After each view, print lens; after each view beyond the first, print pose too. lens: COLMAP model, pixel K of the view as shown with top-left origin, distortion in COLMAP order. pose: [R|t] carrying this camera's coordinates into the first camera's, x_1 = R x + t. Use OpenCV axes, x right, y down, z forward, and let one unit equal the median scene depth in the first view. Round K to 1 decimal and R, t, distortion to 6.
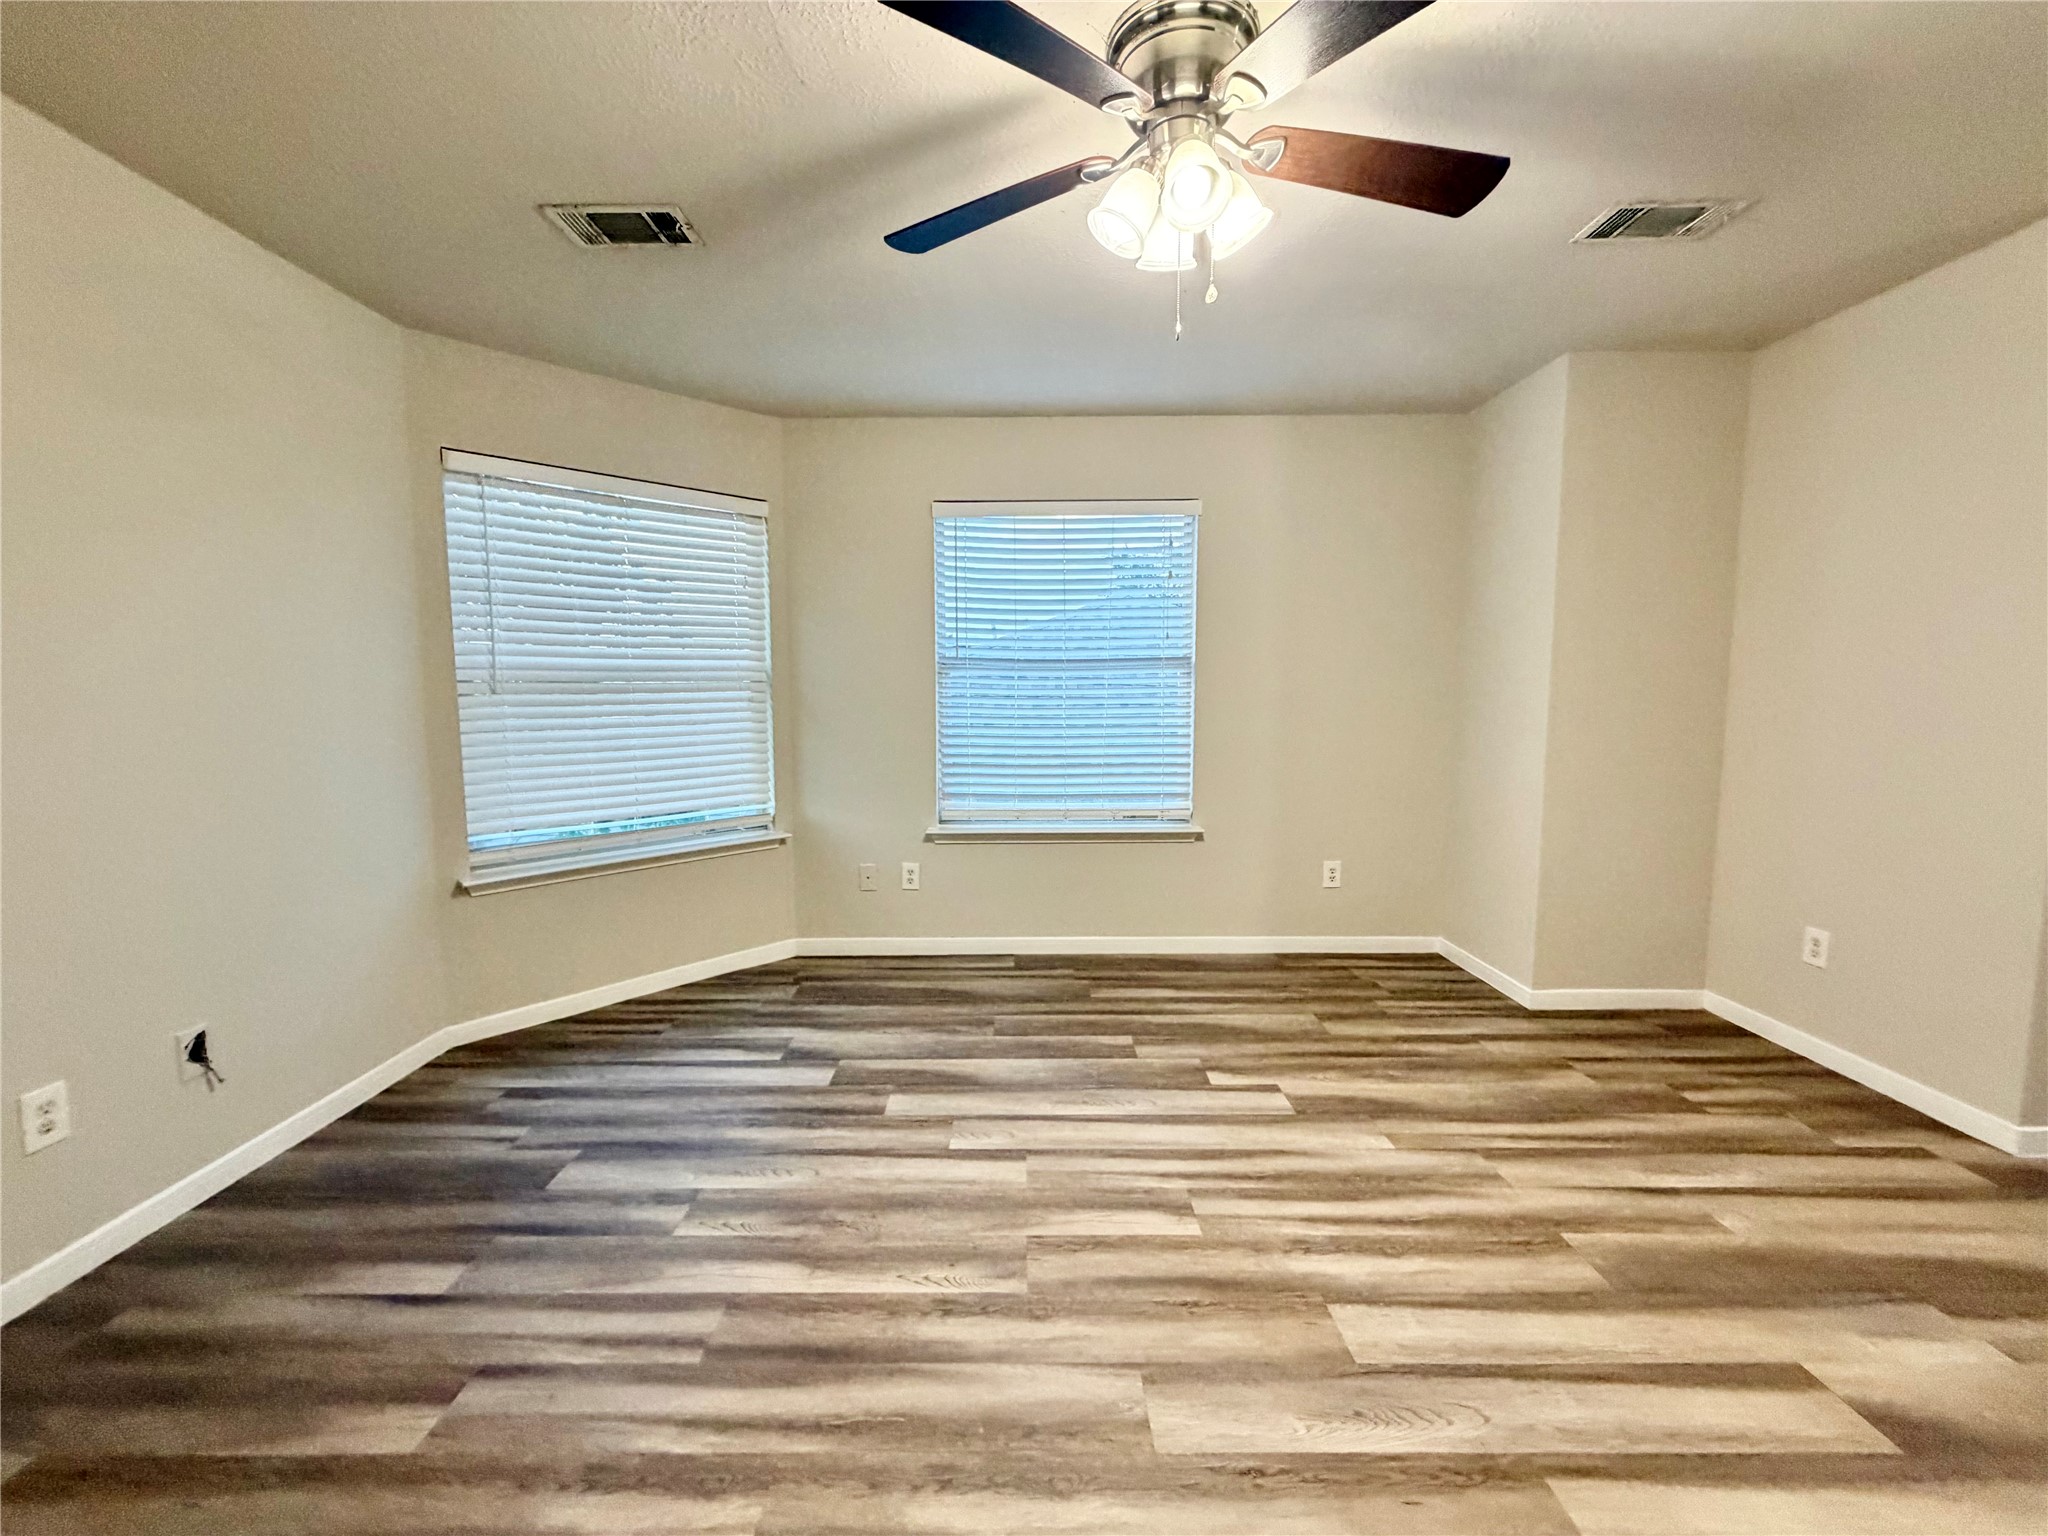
lens RADIAL K [[816.4, 0, 1016.6], [0, 816.4, 768.4], [0, 0, 1]] dist [0.000903, -0.000420]
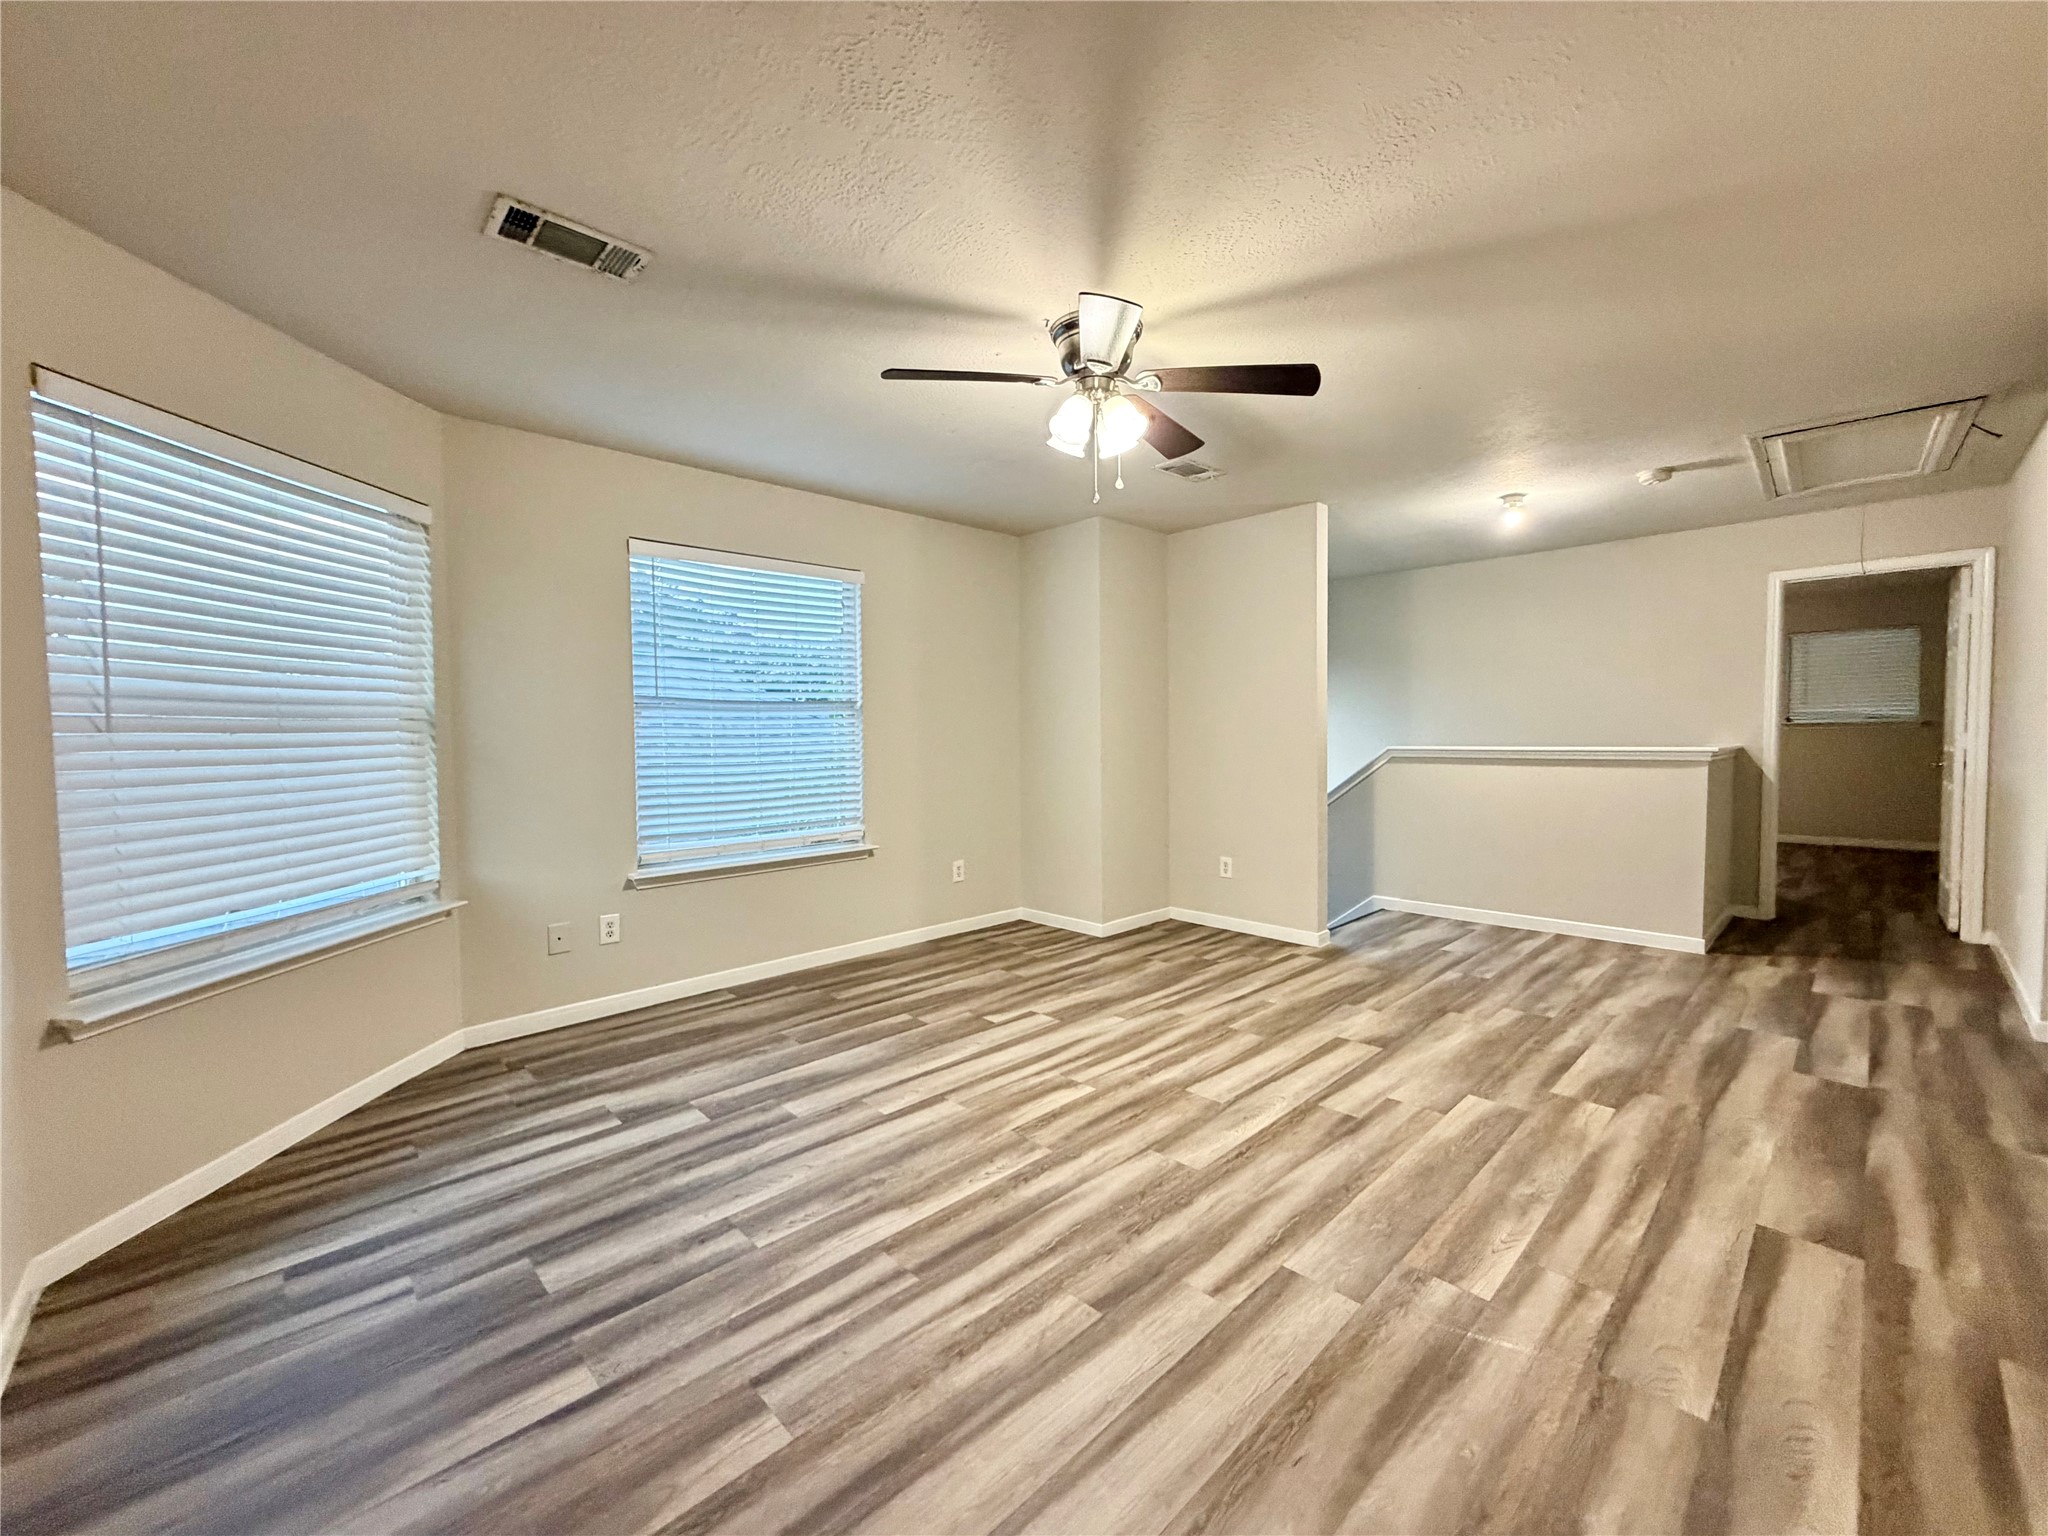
lens RADIAL K [[816.4, 0, 1017.1], [0, 816.4, 769.9], [0, 0, 1]] dist [0.000903, -0.000420]
pose [[0.721650, -0.036538, 0.691293, -0.575504], [0.075585, 0.996795, -0.026219, 0.014373], [-0.688120, 0.071172, 0.722098, -0.007322]]
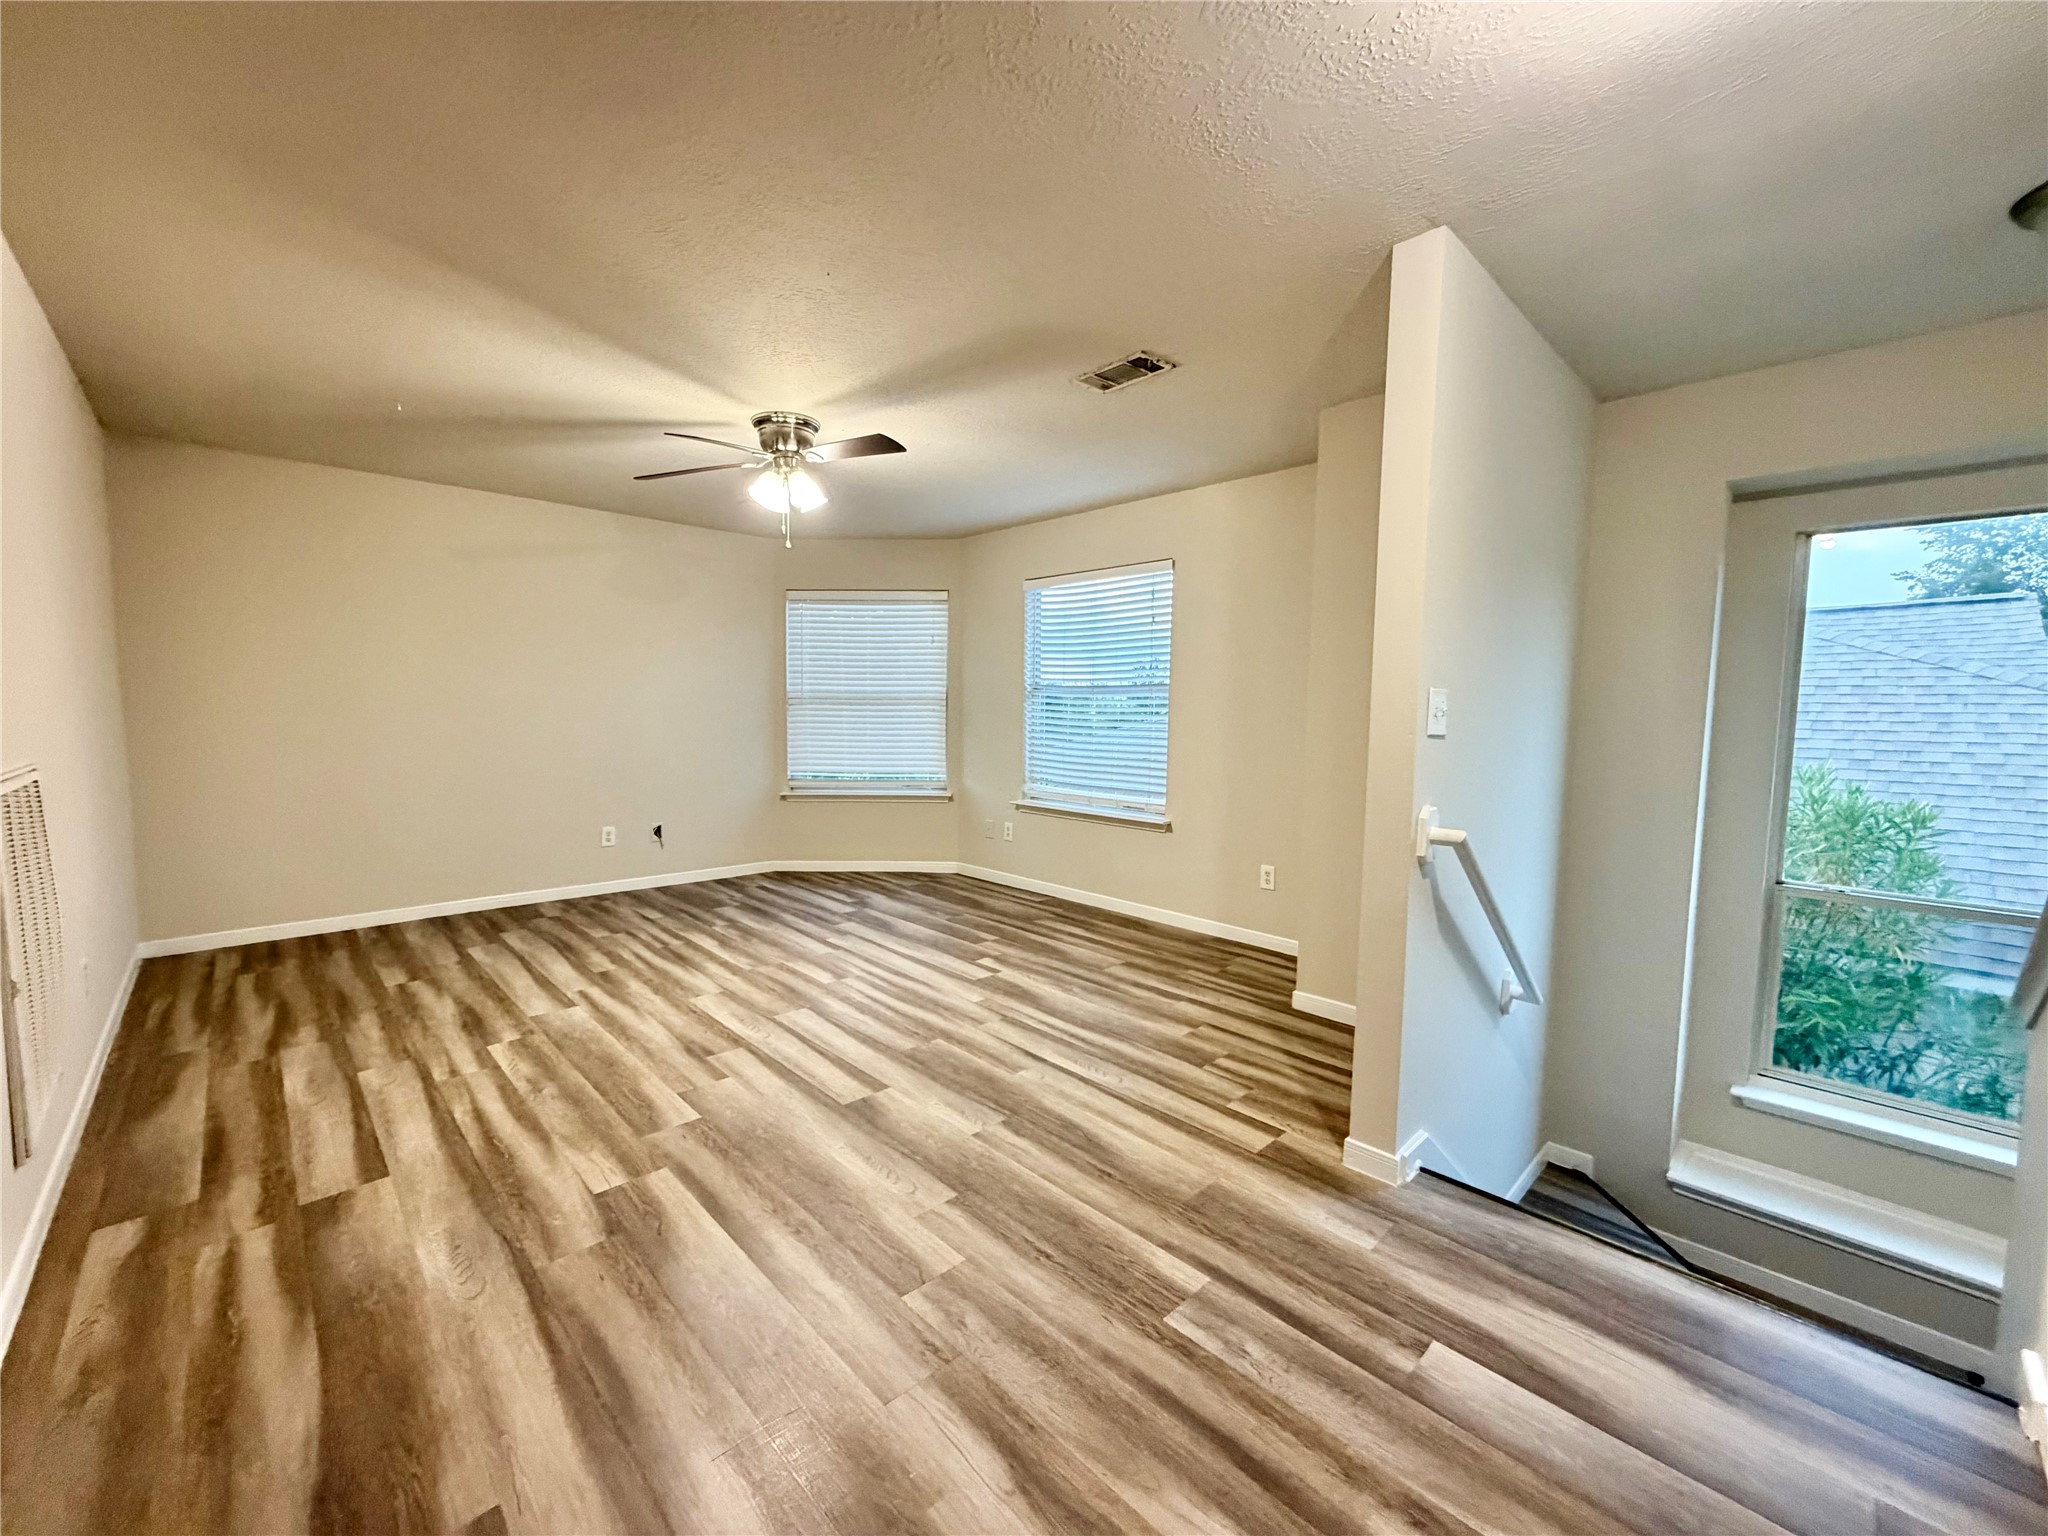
lens RADIAL K [[816.4, 0, 1014.9], [0, 816.4, 769.6], [0, 0, 1]] dist [0.000903, -0.000420]
pose [[0.693000, 0.071397, -0.717393, 1.249632], [-0.085975, 0.996167, 0.016091, -0.007059], [0.715793, 0.050527, 0.696483, -0.042681]]
